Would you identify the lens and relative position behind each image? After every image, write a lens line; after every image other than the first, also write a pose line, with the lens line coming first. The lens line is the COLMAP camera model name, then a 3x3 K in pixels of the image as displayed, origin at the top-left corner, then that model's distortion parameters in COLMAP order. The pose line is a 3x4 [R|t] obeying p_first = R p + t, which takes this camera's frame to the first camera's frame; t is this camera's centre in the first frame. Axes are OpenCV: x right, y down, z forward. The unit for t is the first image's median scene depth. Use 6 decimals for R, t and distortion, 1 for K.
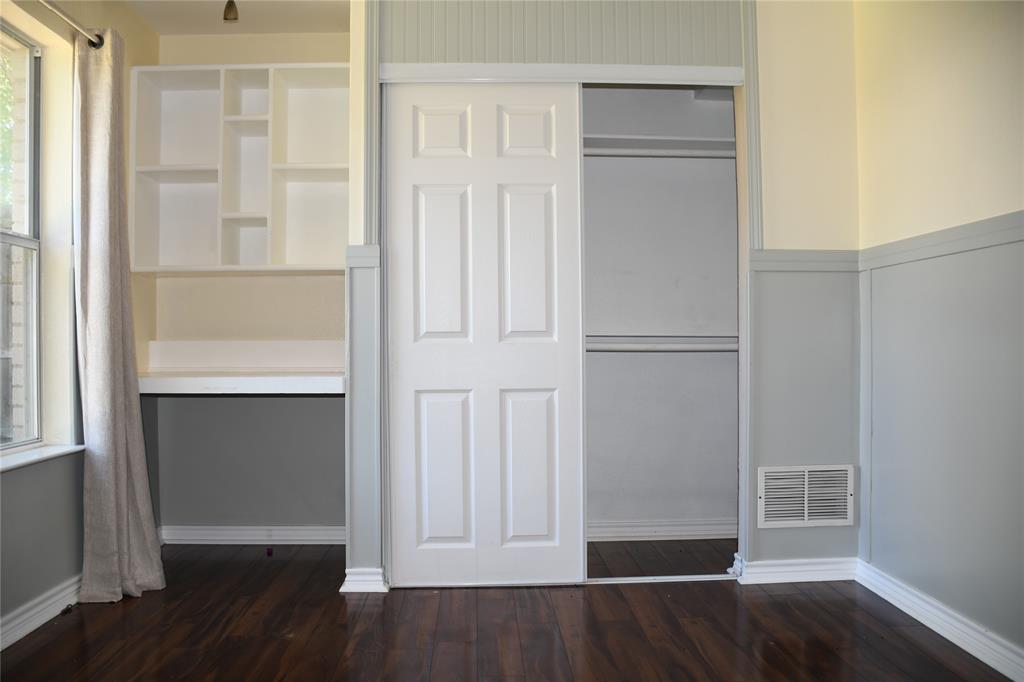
lens RADIAL K [[797.7, 0, 512.0], [0, 797.7, 341.0], [0, 0, 1]] dist [-0.150416, 0.111265]
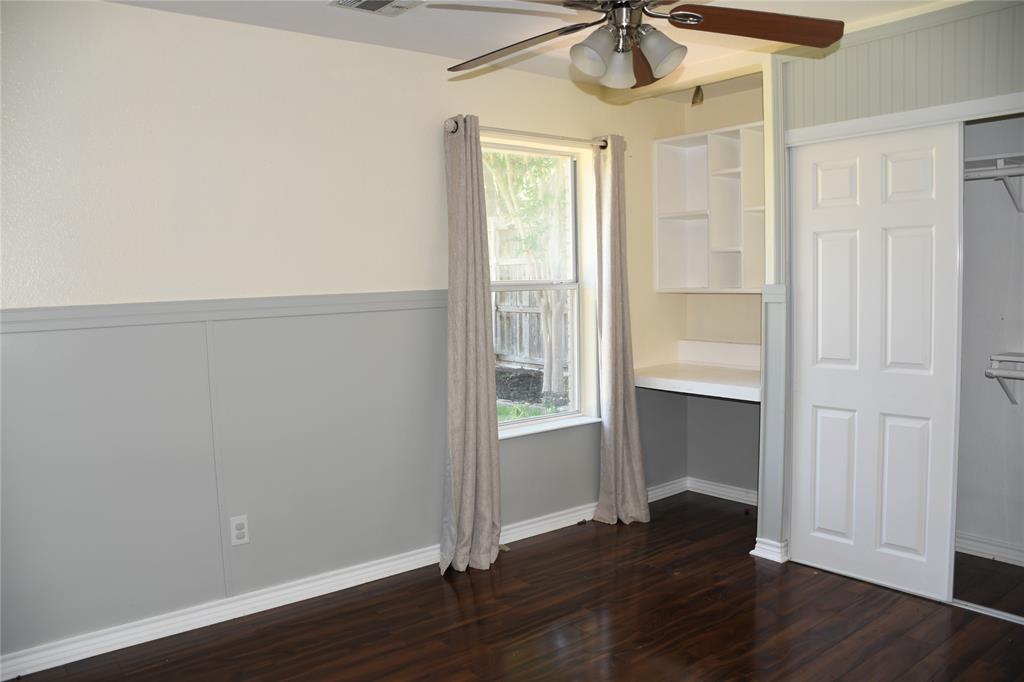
lens RADIAL K [[797.7, 0, 512.0], [0, 797.7, 341.0], [0, 0, 1]] dist [-0.150416, 0.111265]
pose [[0.604567, 0.056249, -0.794566, 0.549712], [0.017171, 0.996352, 0.083598, -0.144688], [0.796369, -0.064184, 0.601395, -0.067196]]
